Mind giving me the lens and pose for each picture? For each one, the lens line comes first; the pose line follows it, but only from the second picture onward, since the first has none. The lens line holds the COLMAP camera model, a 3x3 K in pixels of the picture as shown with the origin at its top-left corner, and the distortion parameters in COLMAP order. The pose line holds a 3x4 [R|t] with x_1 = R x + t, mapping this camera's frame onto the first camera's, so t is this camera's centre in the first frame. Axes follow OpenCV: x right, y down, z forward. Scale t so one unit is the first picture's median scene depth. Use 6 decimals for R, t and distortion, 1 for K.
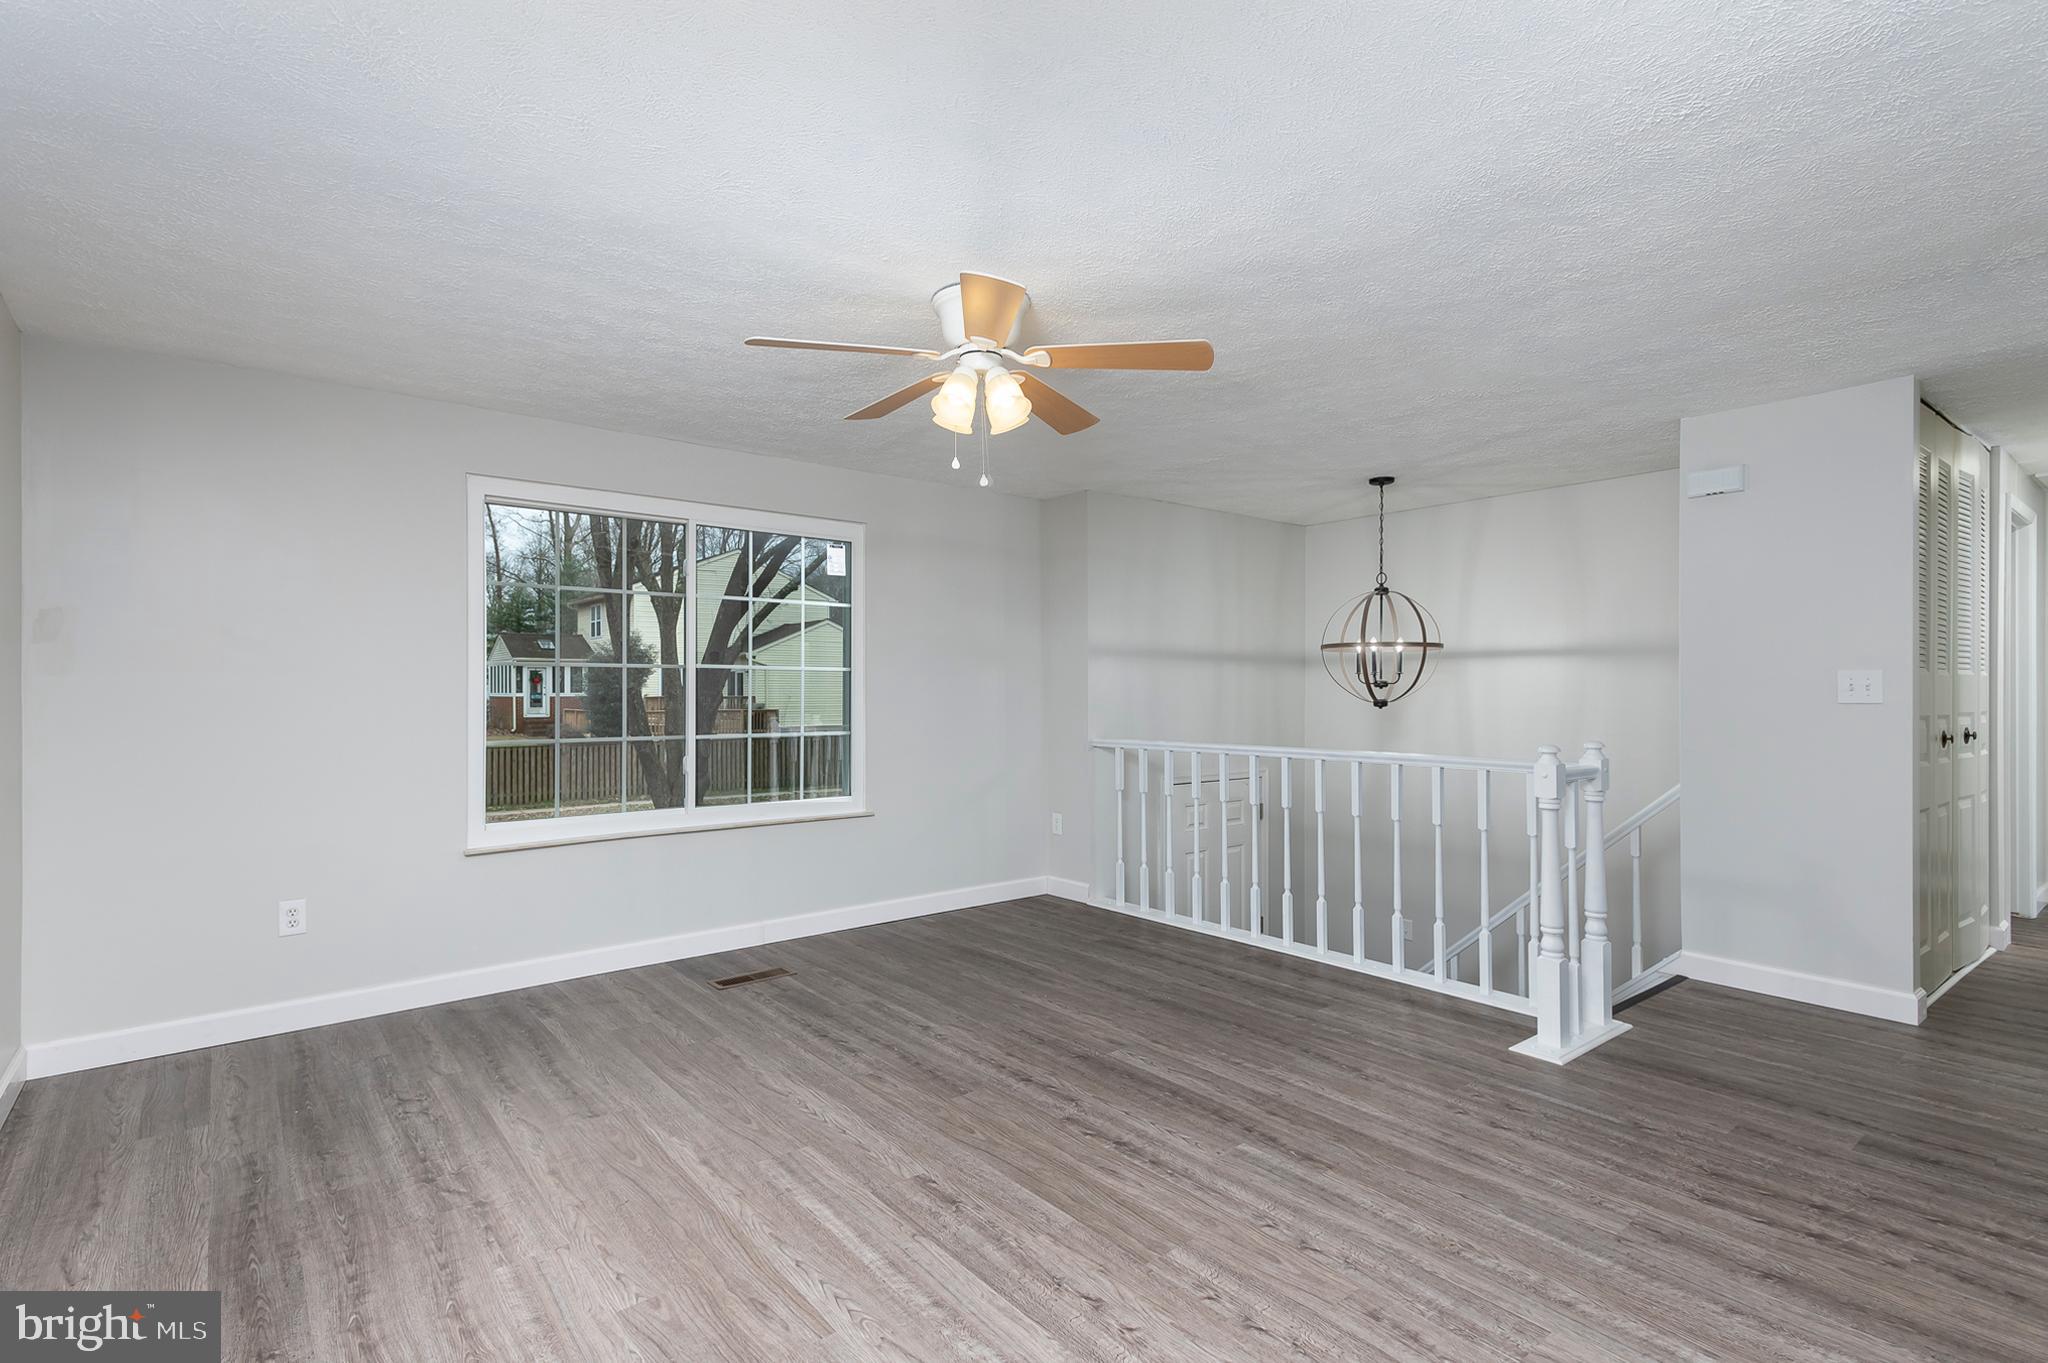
lens RADIAL K [[963.0, 0, 1015.7], [0, 963.0, 686.0], [0, 0, 1]] dist [0.020767, -0.002937]
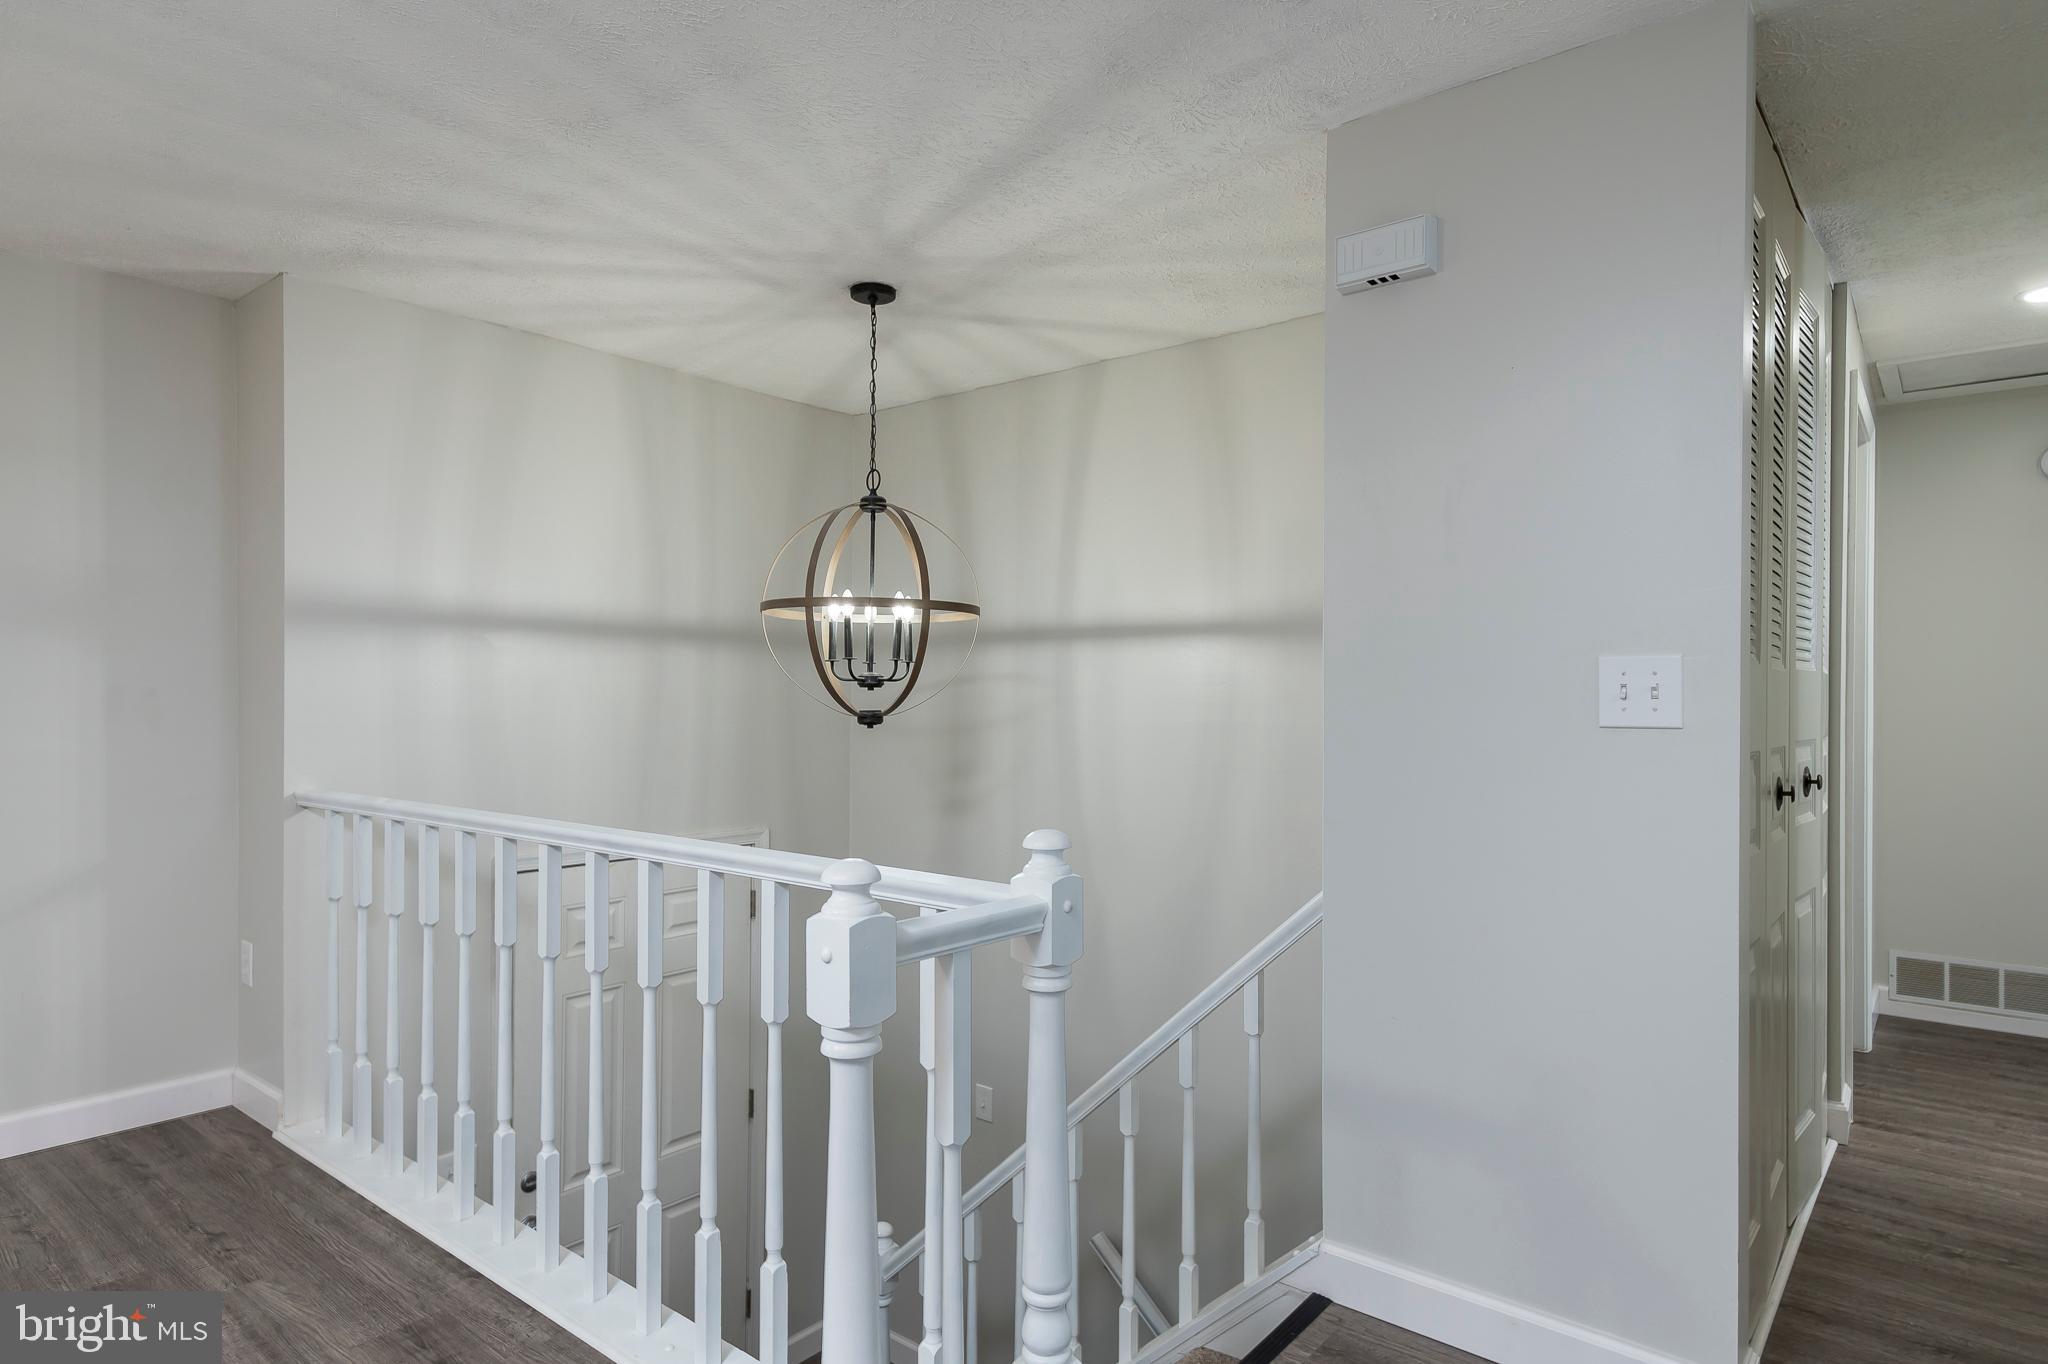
lens RADIAL K [[1171.6, 0, 1020.3], [0, 1171.6, 684.8], [0, 0, 1]] dist [0.033110, -0.001758]
pose [[0.973713, 0.005932, 0.227699, 0.561951], [-0.005917, 0.999982, -0.000746, 0.000000], [-0.227700, -0.000621, 0.973731, 0.649104]]
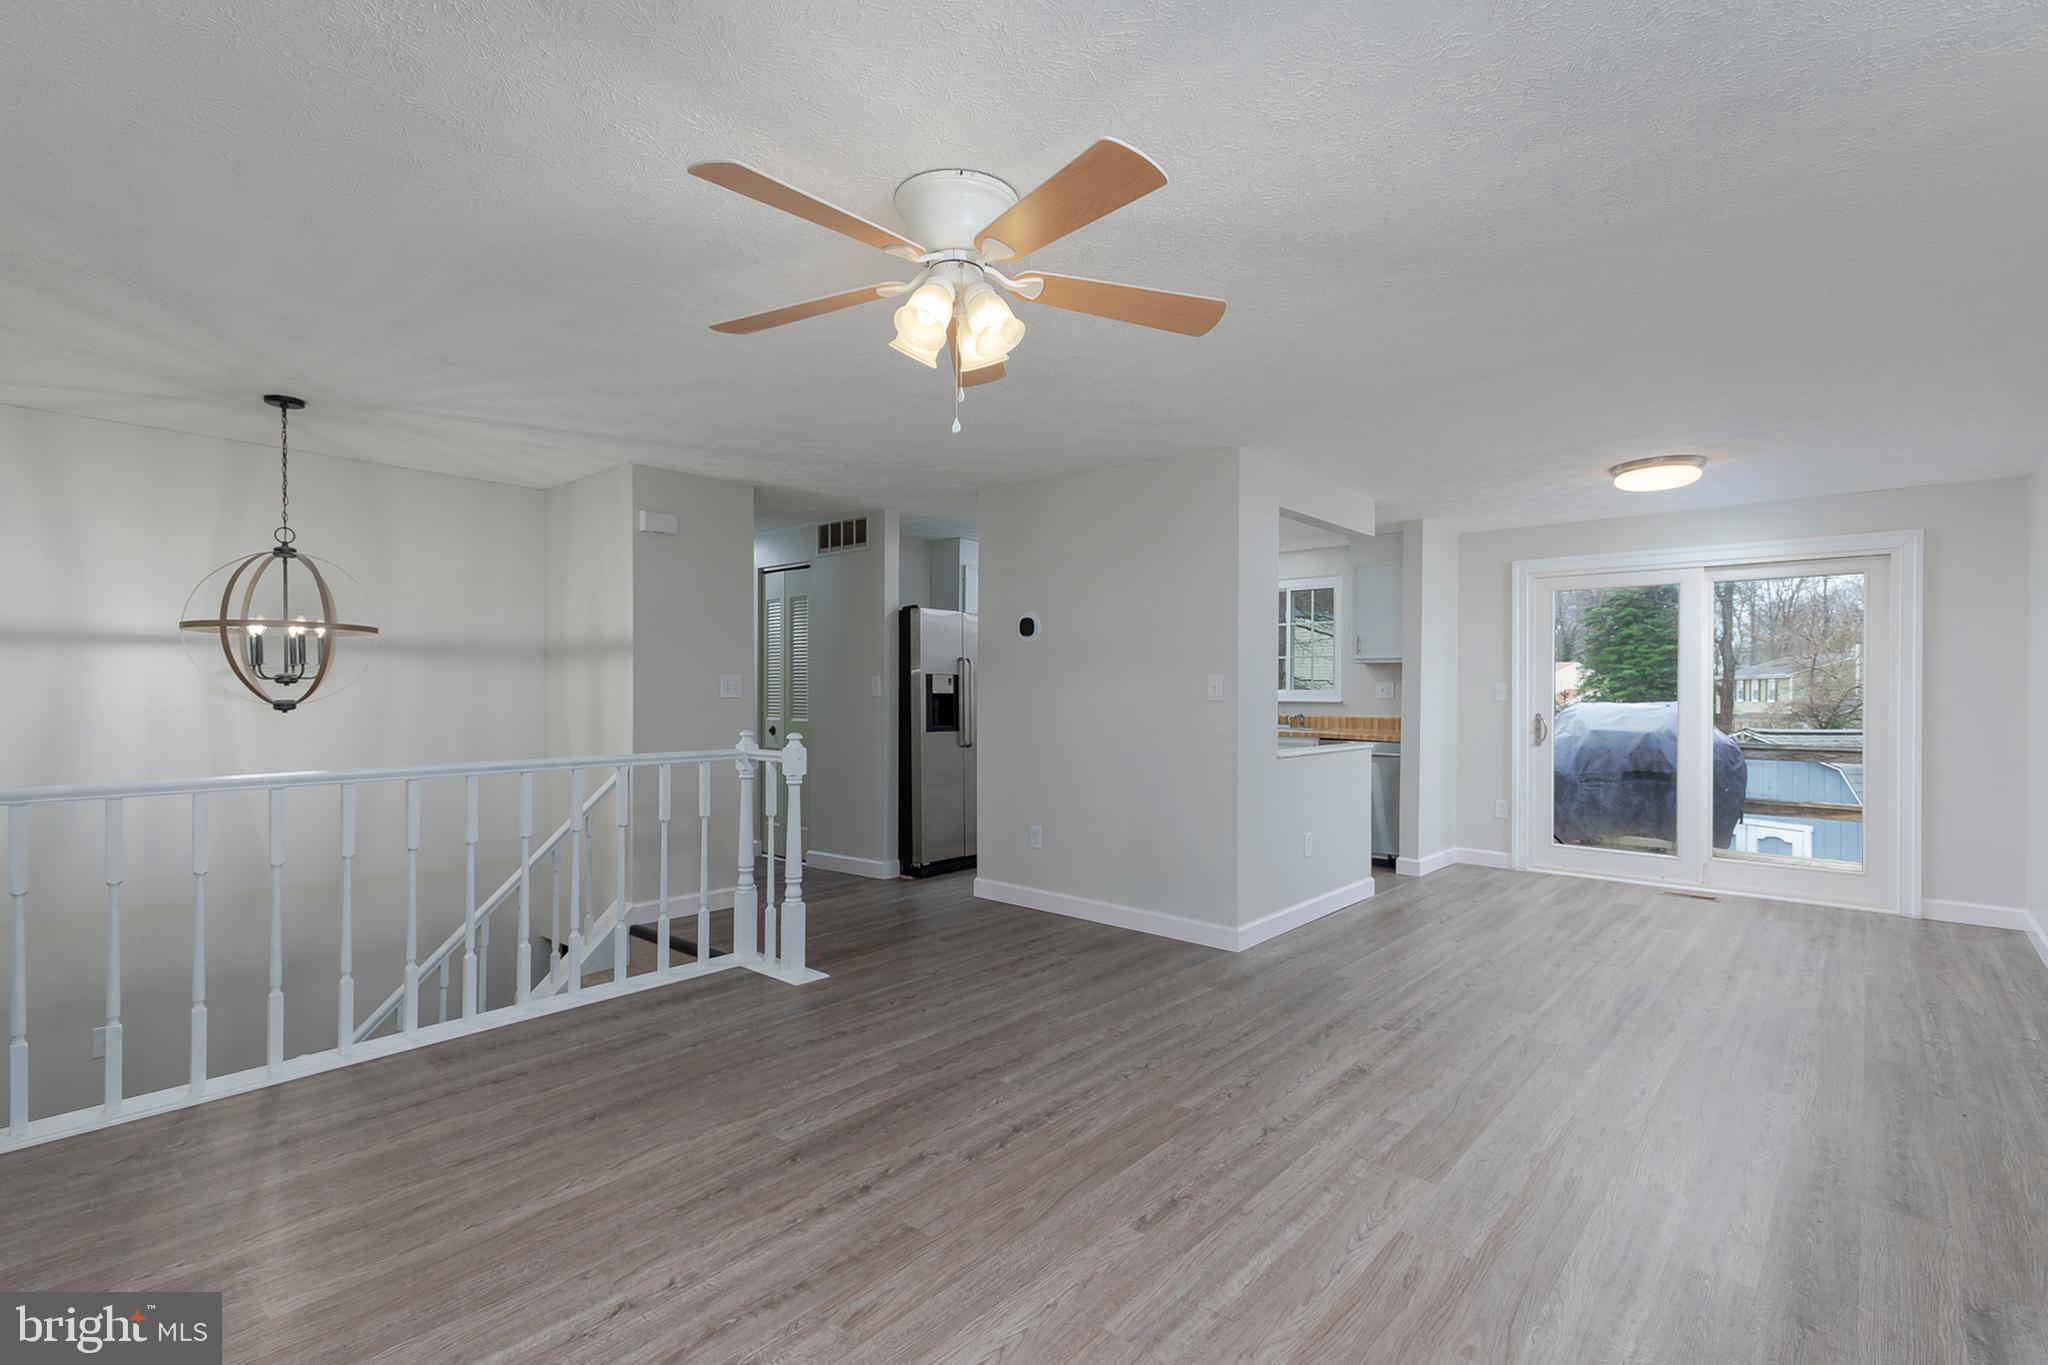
lens RADIAL K [[963.0, 0, 1012.6], [0, 963.0, 684.0], [0, 0, 1]] dist [0.020767, -0.002937]
pose [[-0.164196, 0.002020, 0.986426, -0.794733], [-0.002632, 0.999993, -0.002486, 0.003854], [-0.986424, -0.003004, -0.164190, 1.036236]]
